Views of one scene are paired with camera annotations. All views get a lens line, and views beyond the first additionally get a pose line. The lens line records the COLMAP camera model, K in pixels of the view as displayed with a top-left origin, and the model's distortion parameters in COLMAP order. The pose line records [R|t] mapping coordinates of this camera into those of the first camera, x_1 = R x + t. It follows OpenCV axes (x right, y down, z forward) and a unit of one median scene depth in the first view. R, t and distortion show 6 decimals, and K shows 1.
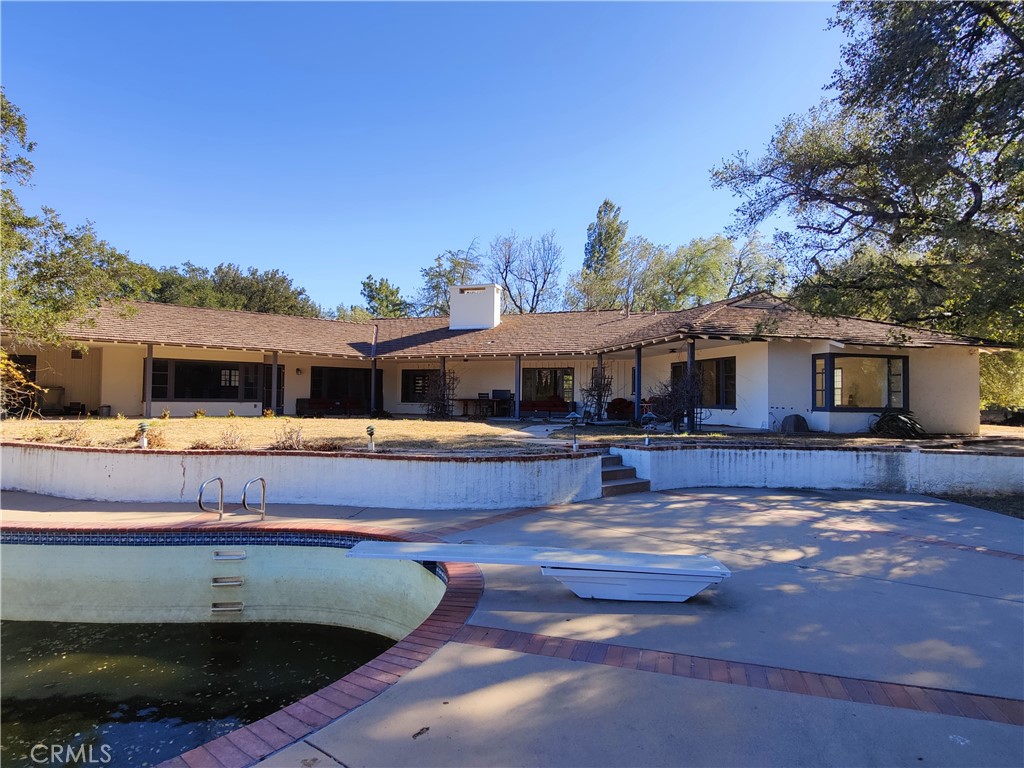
lens RADIAL K [[576.5, 0, 516.5], [0, 576.5, 381.0], [0, 0, 1]] dist [0.022175, 0.000002]
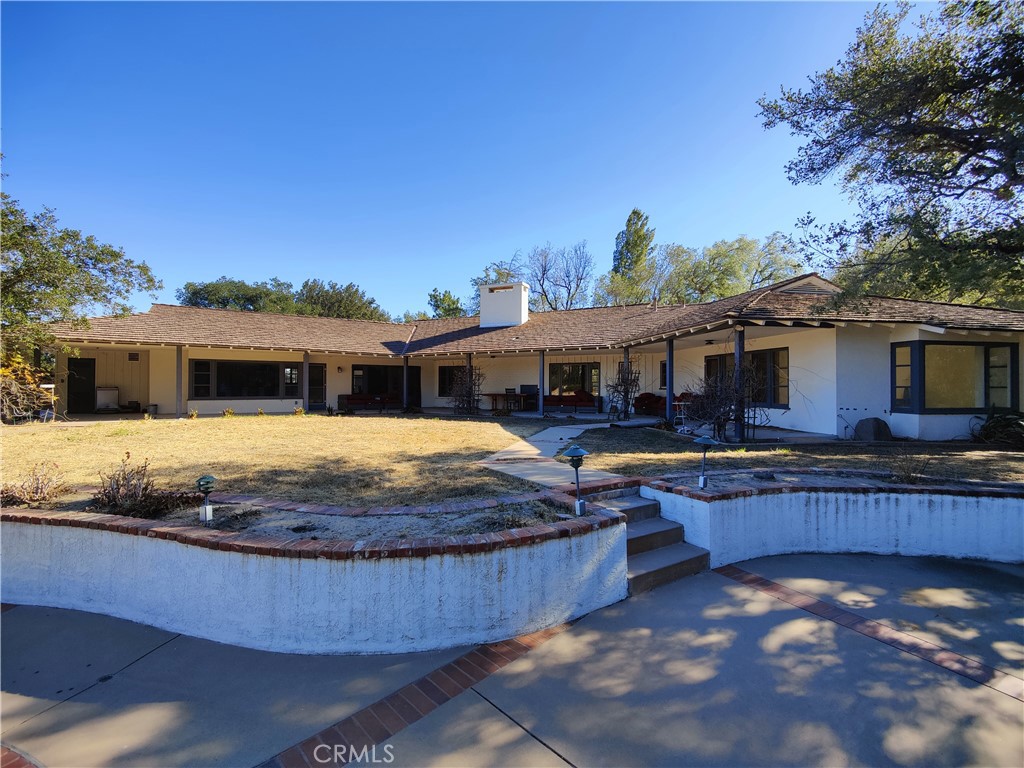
lens RADIAL K [[445.3, 0, 515.5], [0, 445.3, 382.5], [0, 0, 1]] dist [0.011295, -0.005062]
pose [[0.994607, -0.009073, -0.103321, 0.038428], [0.011391, 0.999696, 0.021866, -0.007993], [0.103091, -0.022925, 0.994408, 0.250486]]
